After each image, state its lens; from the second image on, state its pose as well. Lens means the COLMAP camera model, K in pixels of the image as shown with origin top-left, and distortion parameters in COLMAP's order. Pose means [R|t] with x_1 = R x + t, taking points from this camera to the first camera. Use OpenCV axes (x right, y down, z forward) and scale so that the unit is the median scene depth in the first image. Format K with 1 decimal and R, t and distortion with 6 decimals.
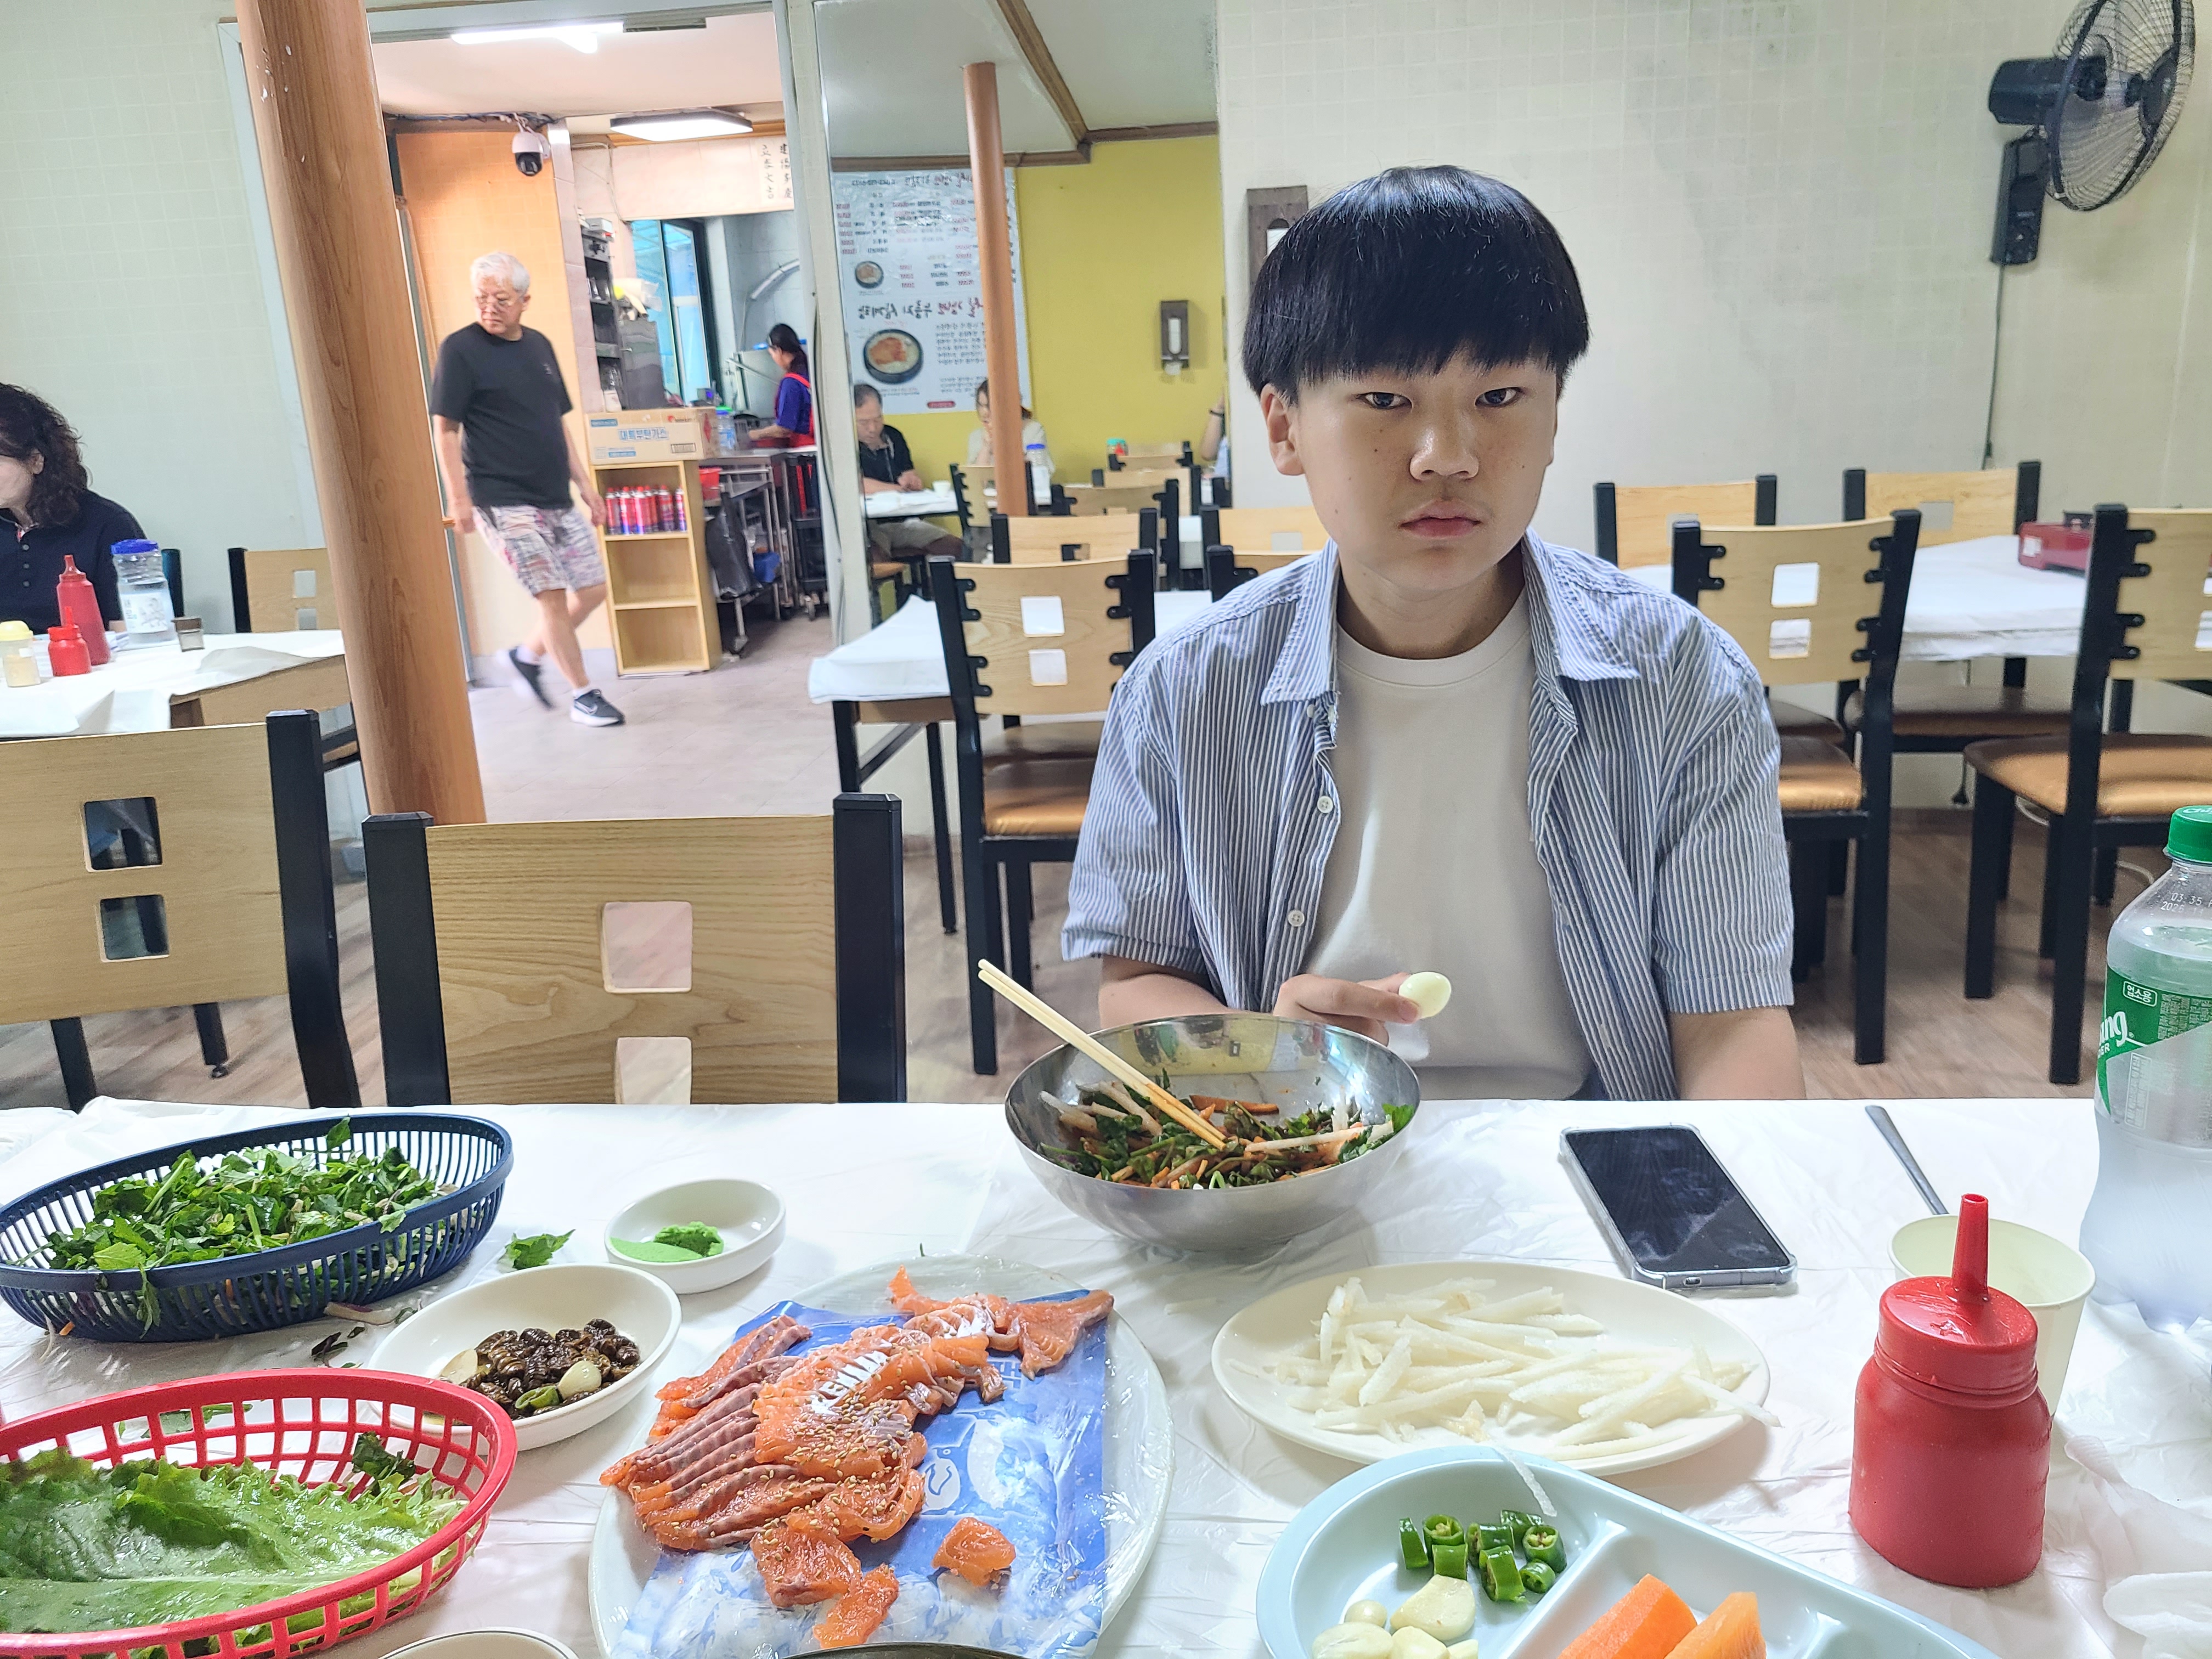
lens RADIAL K [[1706.8, 0, 1120.8], [0, 1706.8, 817.0], [0, 0, 1]] dist [0.032065, -0.019175]
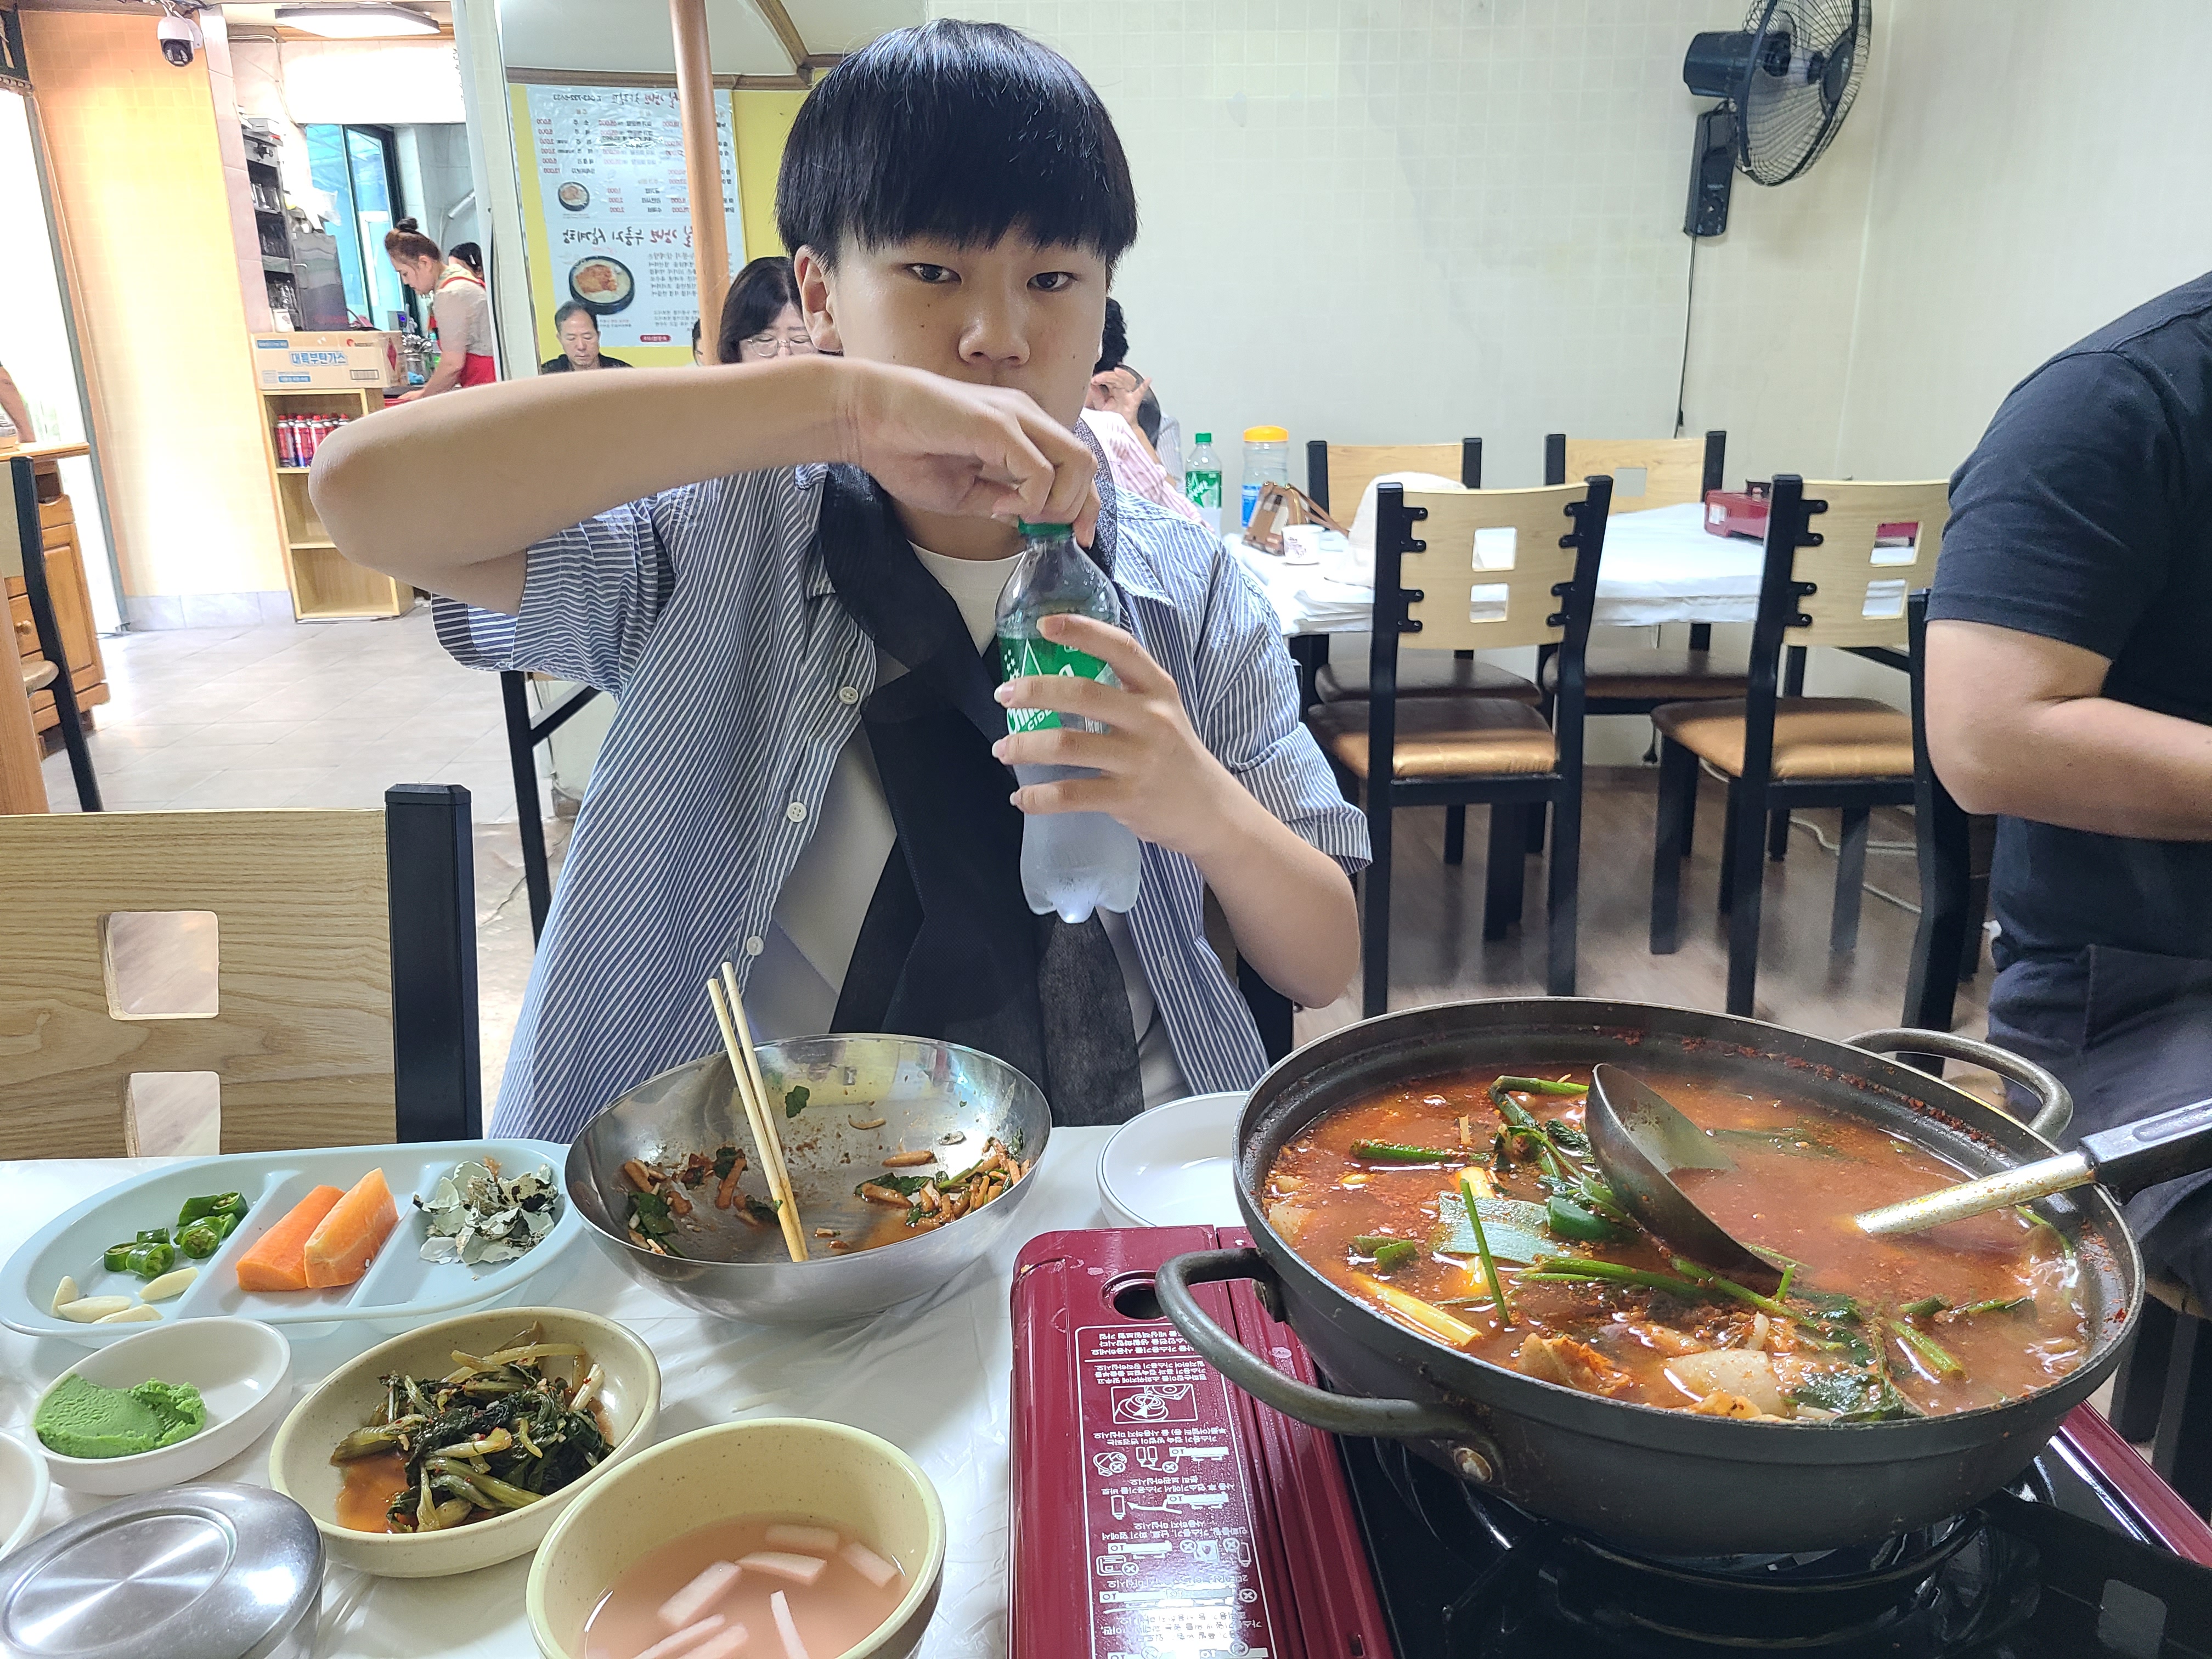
lens RADIAL K [[1706.8, 0, 1109.7], [0, 1706.8, 839.9], [0, 0, 1]] dist [0.032065, -0.019175]
pose [[0.989216, -0.008232, 0.146233, 0.060500], [0.002128, 0.999122, 0.041843, -0.019925], [-0.146449, -0.041081, 0.988365, 0.101707]]
